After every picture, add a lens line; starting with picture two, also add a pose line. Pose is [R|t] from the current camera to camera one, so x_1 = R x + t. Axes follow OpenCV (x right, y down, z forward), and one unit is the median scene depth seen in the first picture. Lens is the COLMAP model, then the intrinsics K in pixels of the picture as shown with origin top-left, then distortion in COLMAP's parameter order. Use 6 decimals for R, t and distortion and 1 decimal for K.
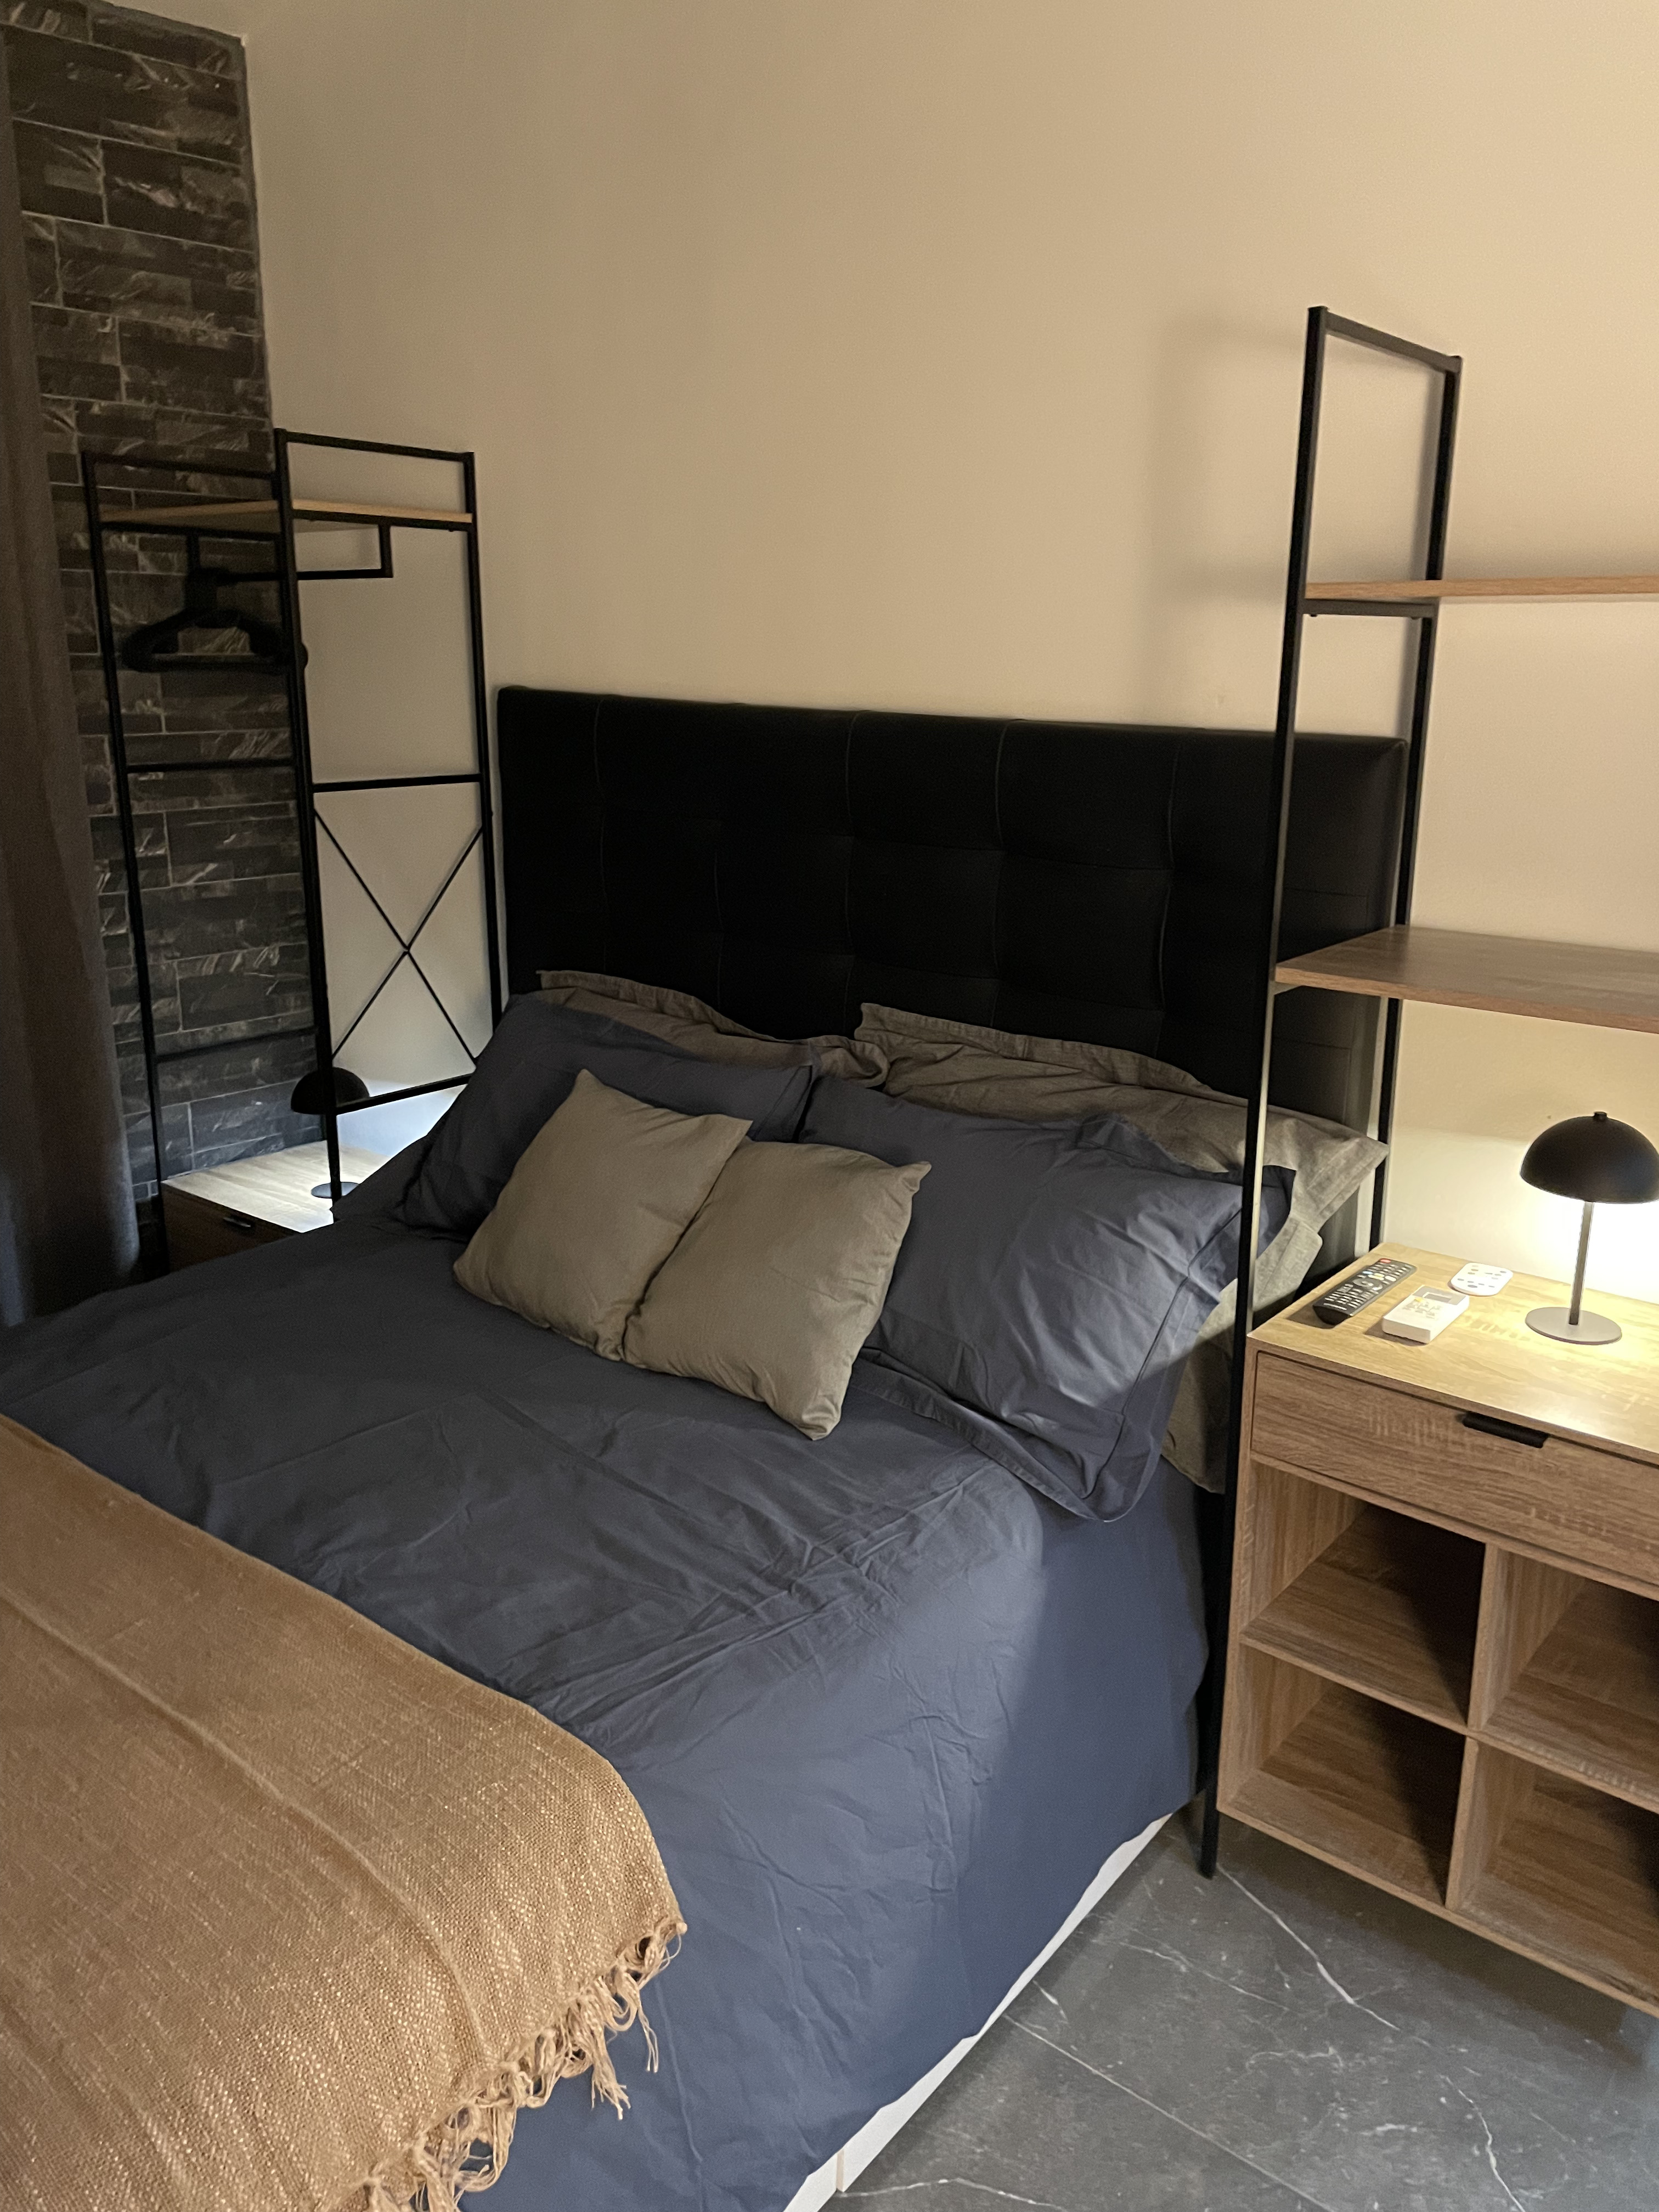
lens RADIAL K [[1660.5, 0, 832.6], [0, 1660.5, 1111.1], [0, 0, 1]] dist [0.074386, -0.086499]
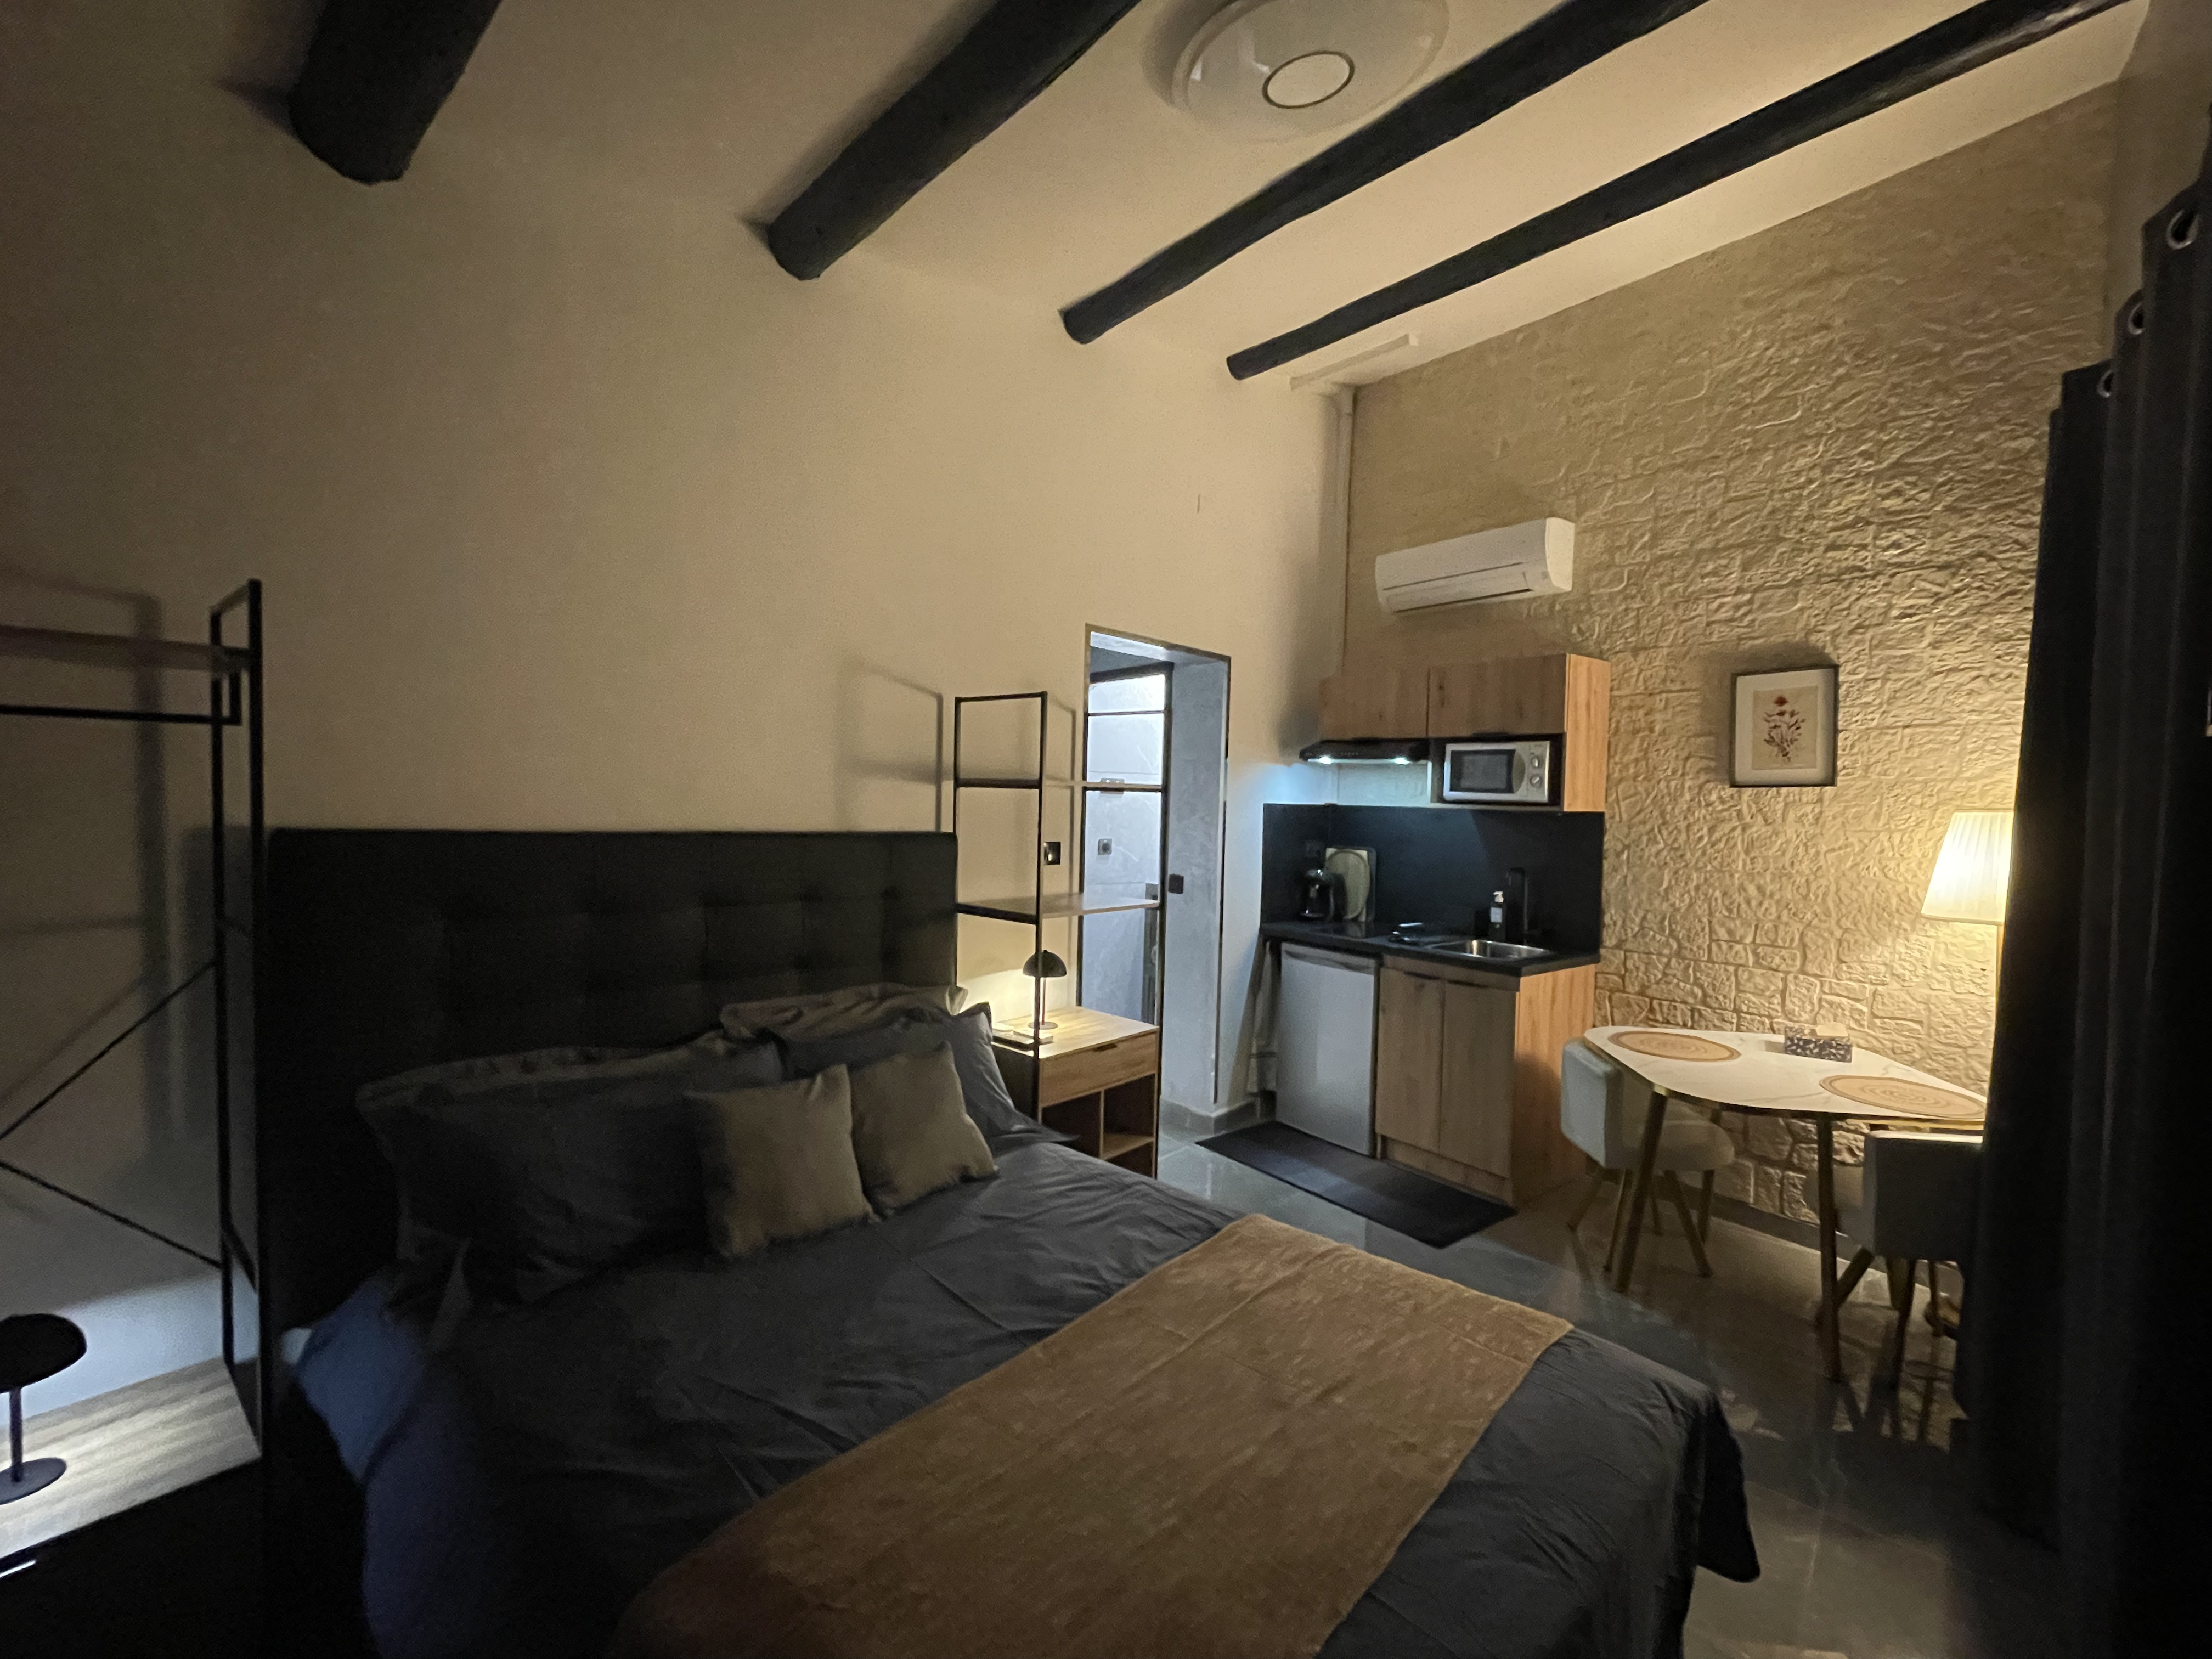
lens RADIAL K [[966.1, 0, 1099.8], [0, 966.1, 824.1], [0, 0, 1]] dist [-0.001296, -0.001236]
pose [[0.034356, -0.037694, 0.998699, -1.239118], [0.238323, 0.970769, 0.028442, -0.239221], [-0.970578, 0.237036, 0.042335, 0.764404]]
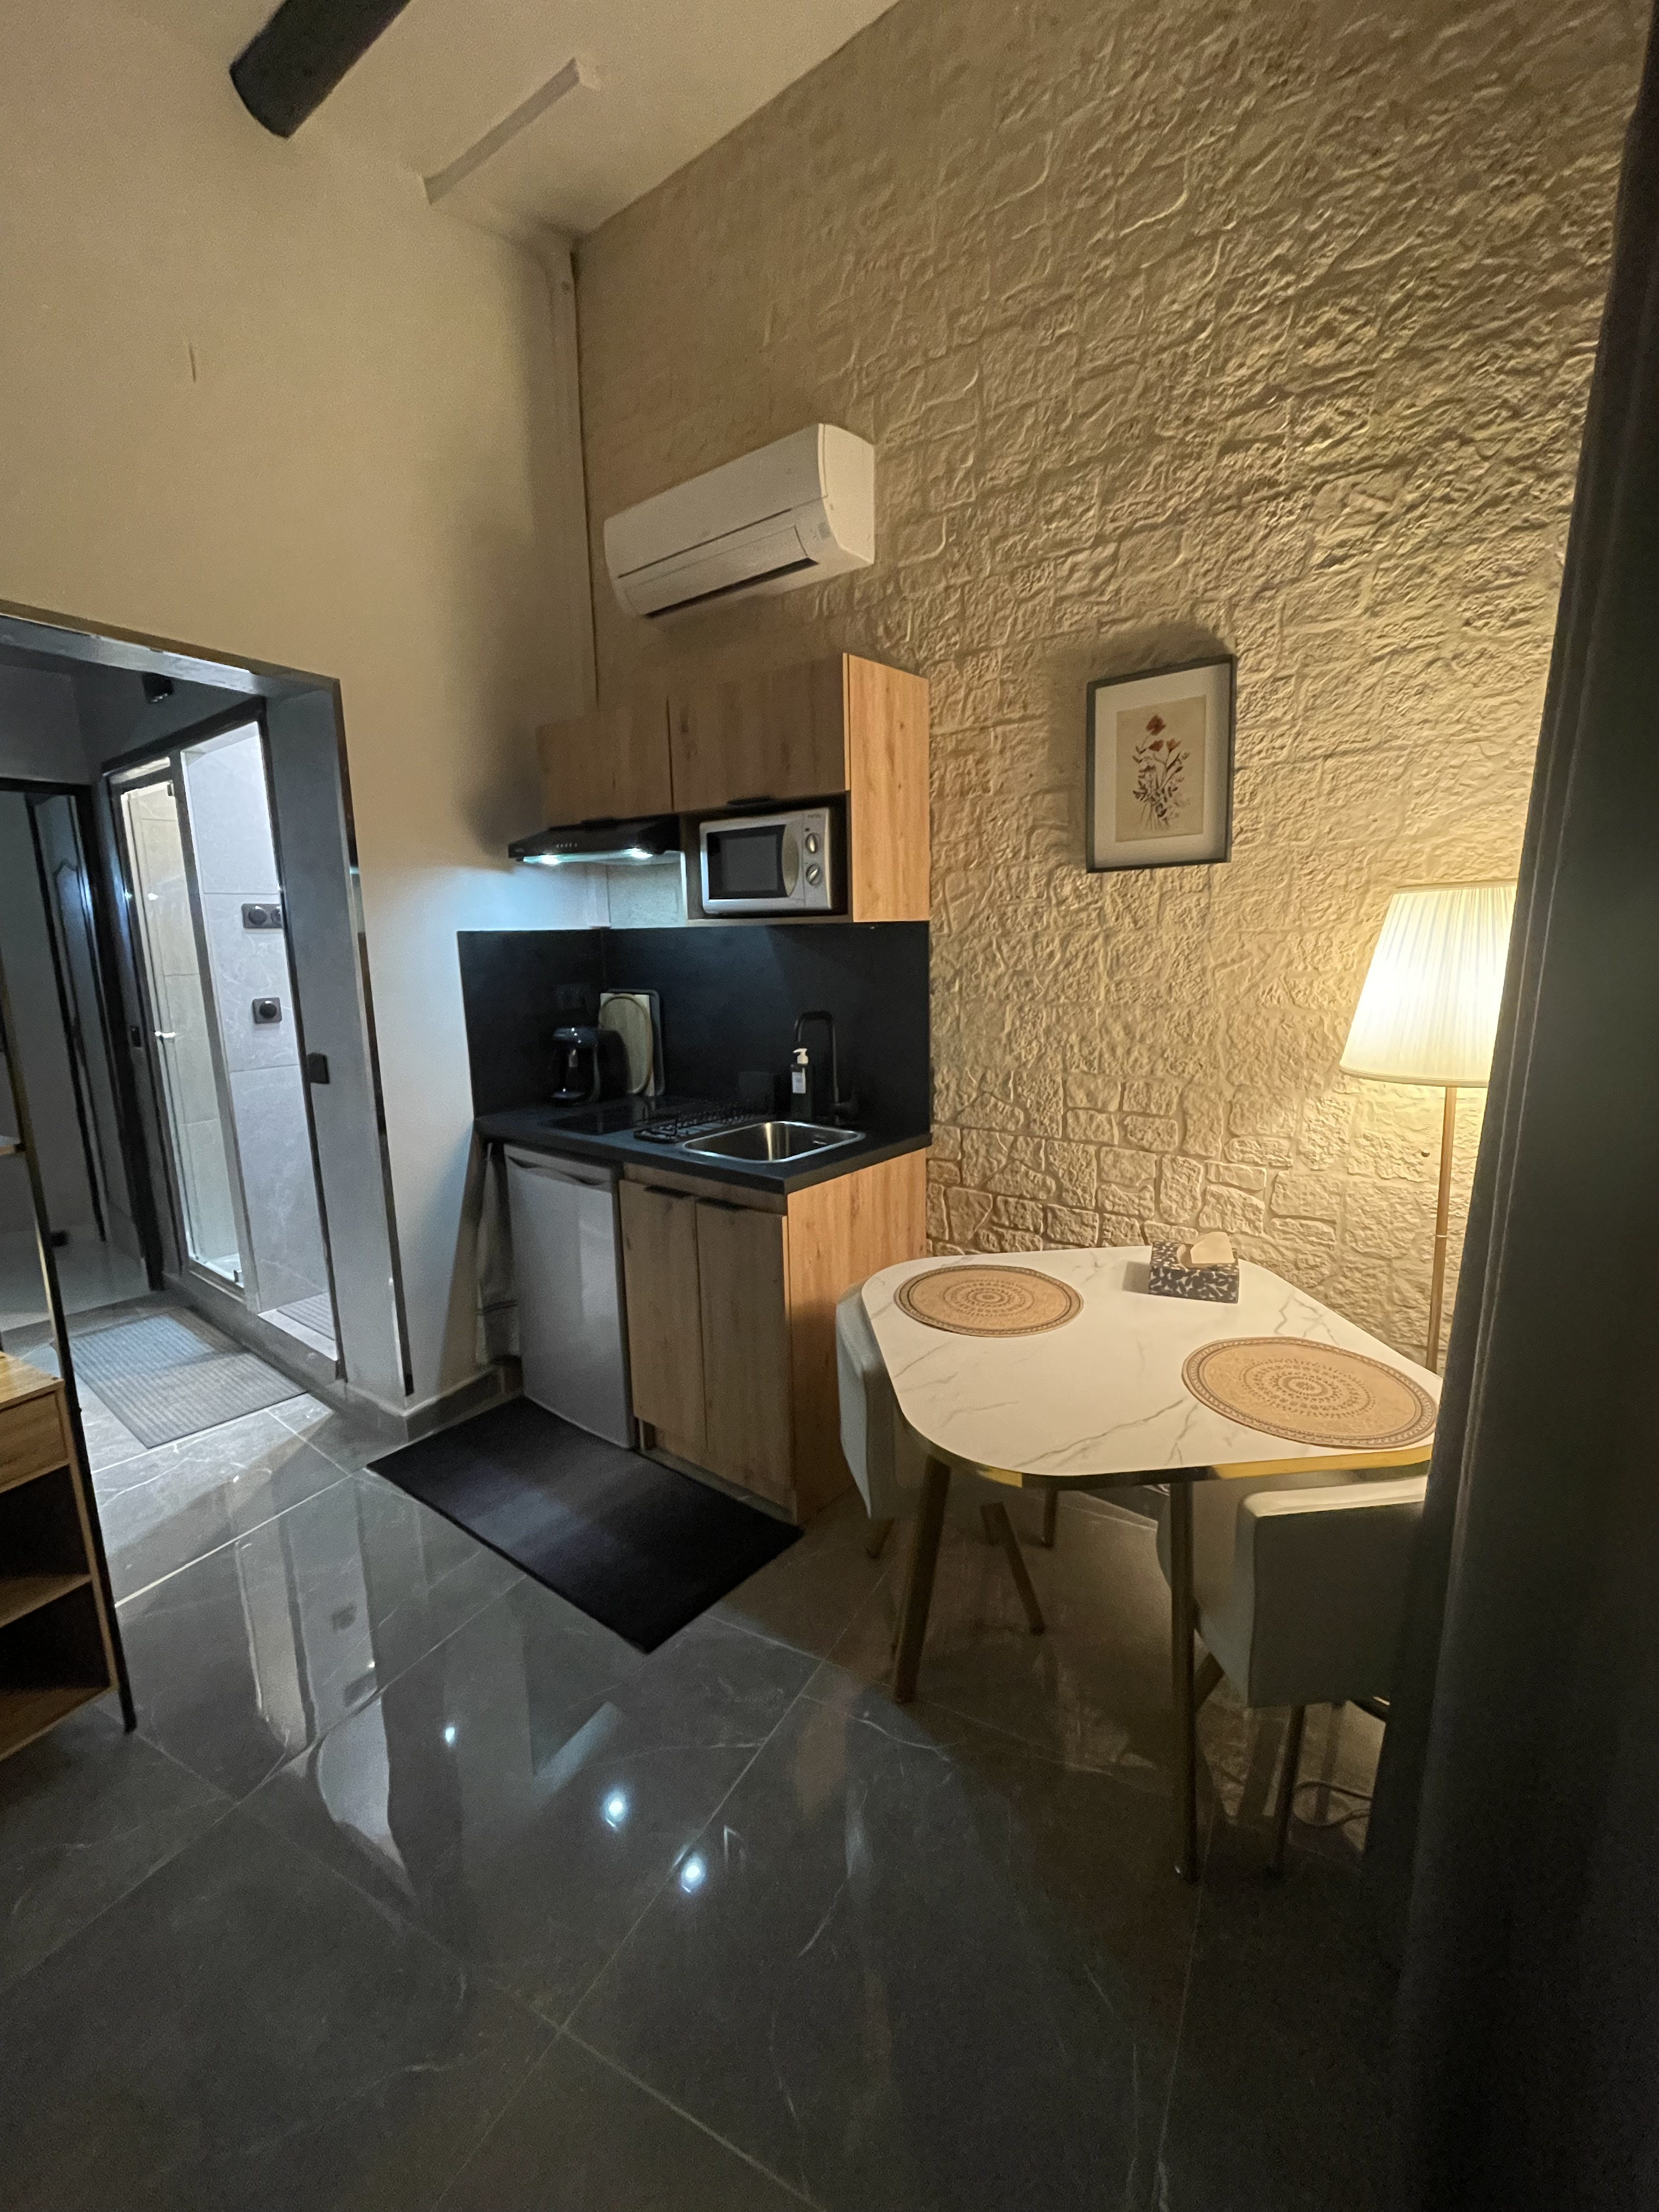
lens RADIAL K [[966.1, 0, 835.7], [0, 966.1, 1108.2], [0, 0, 1]] dist [-0.001296, -0.001236]
pose [[-0.197563, -0.186230, 0.962438, -0.506918], [0.274196, 0.932103, 0.236645, -0.069237], [-0.941162, 0.310649, -0.133086, 0.212917]]
